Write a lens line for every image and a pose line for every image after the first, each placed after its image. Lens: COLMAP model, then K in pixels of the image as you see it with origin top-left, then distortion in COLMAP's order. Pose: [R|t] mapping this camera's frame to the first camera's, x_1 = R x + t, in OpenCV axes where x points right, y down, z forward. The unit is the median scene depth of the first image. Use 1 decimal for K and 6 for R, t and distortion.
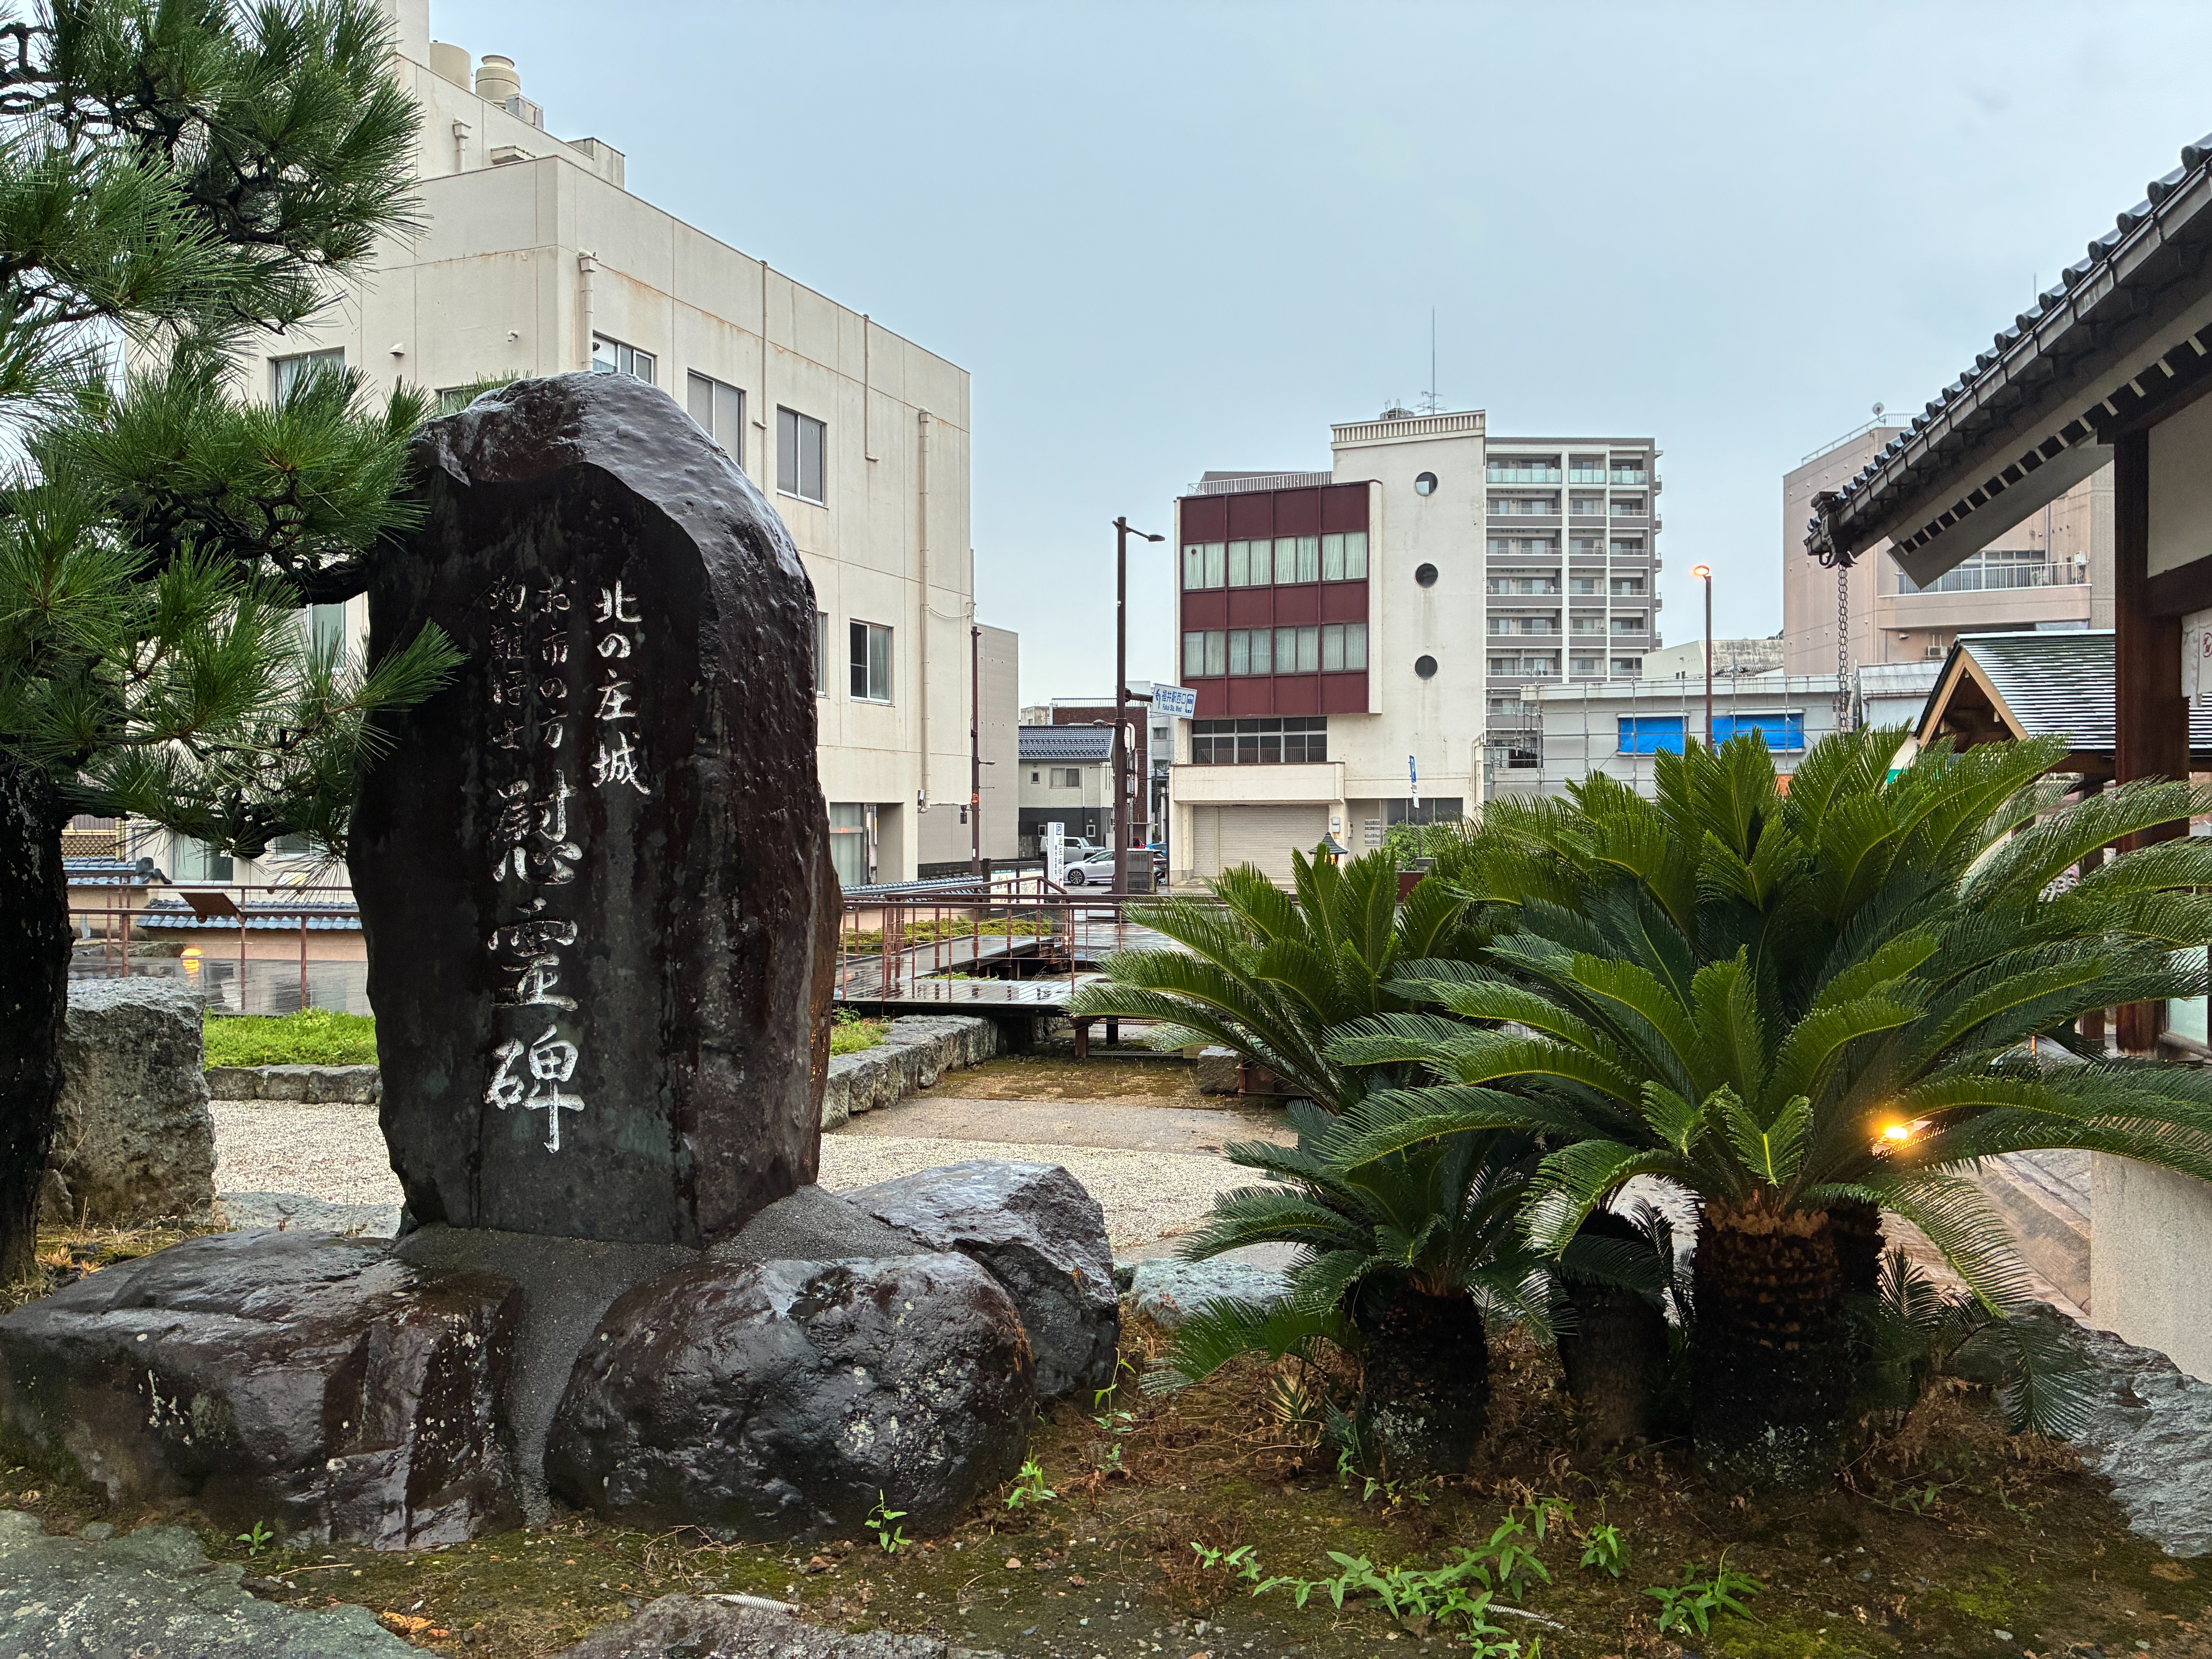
lens RADIAL K [[1699.6, 0, 1087.1], [0, 1699.6, 826.8], [0, 0, 1]] dist [0.058082, -0.076009]
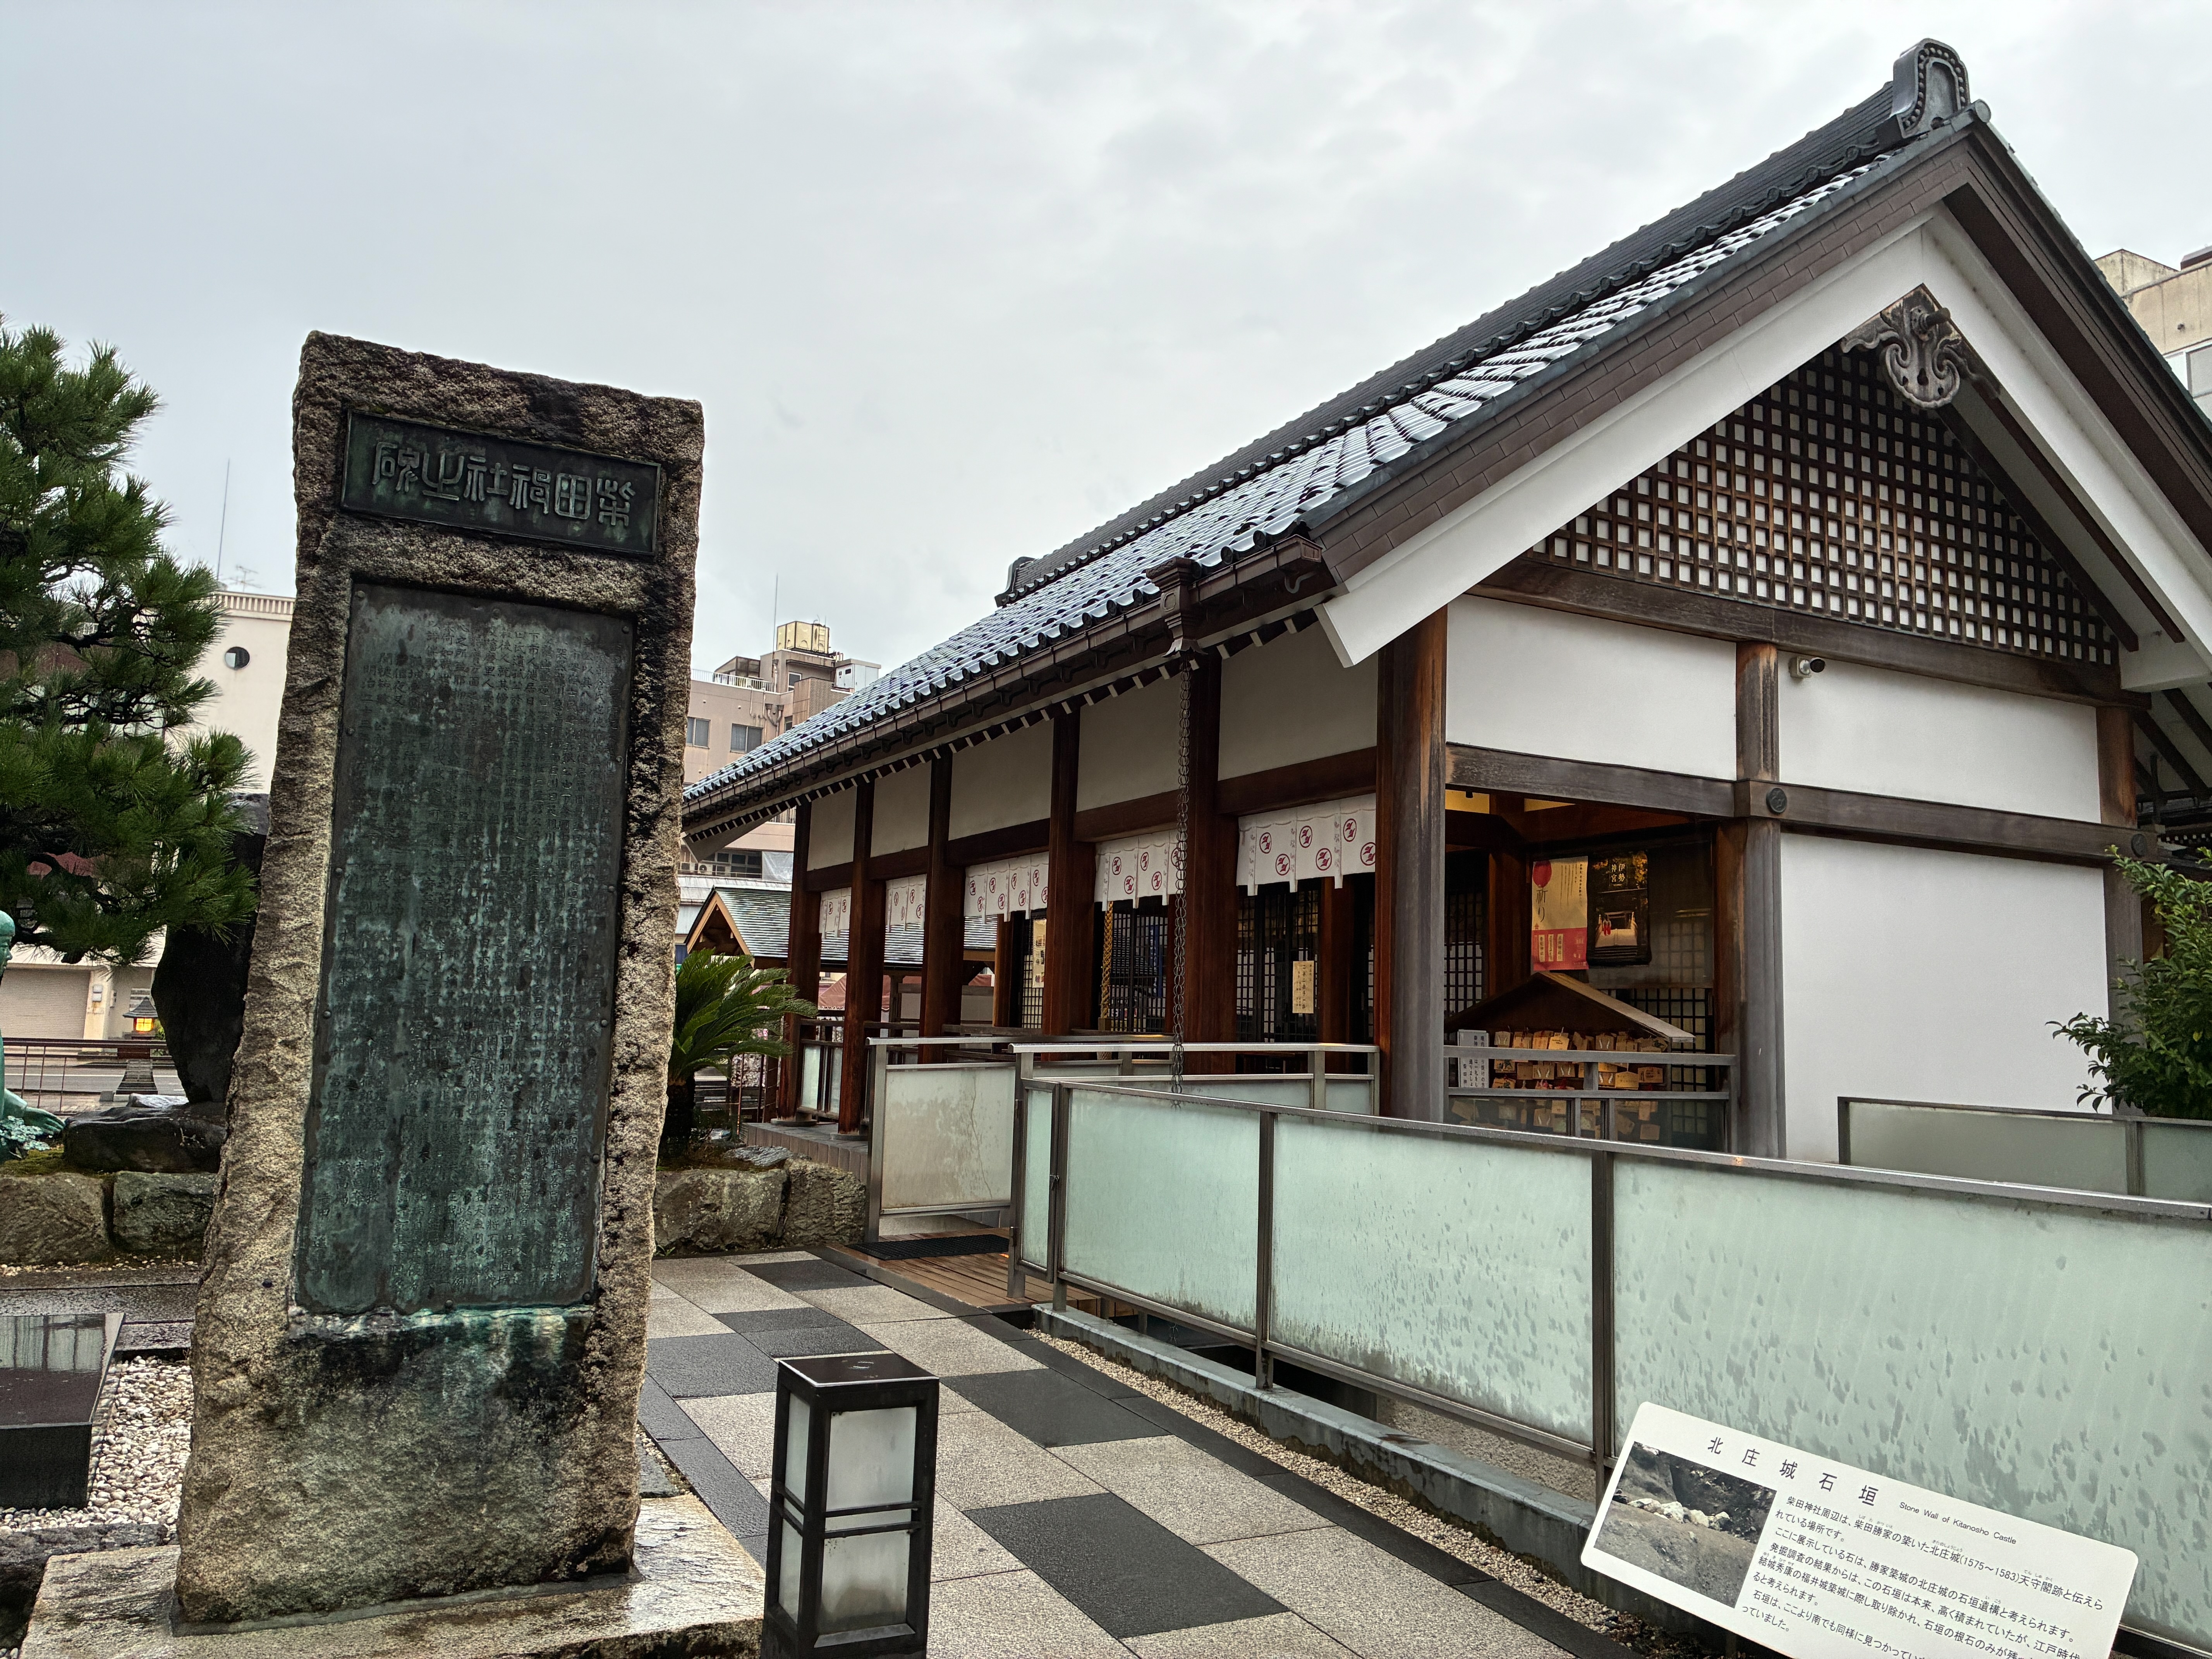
lens RADIAL K [[1699.6, 0, 1087.1], [0, 1699.6, 826.8], [0, 0, 1]] dist [0.058082, -0.076009]
pose [[0.765425, 0.102766, 0.635267, -0.048403], [-0.034149, 0.992262, -0.119371, 0.003496], [-0.642619, 0.069676, 0.763011, -0.089052]]
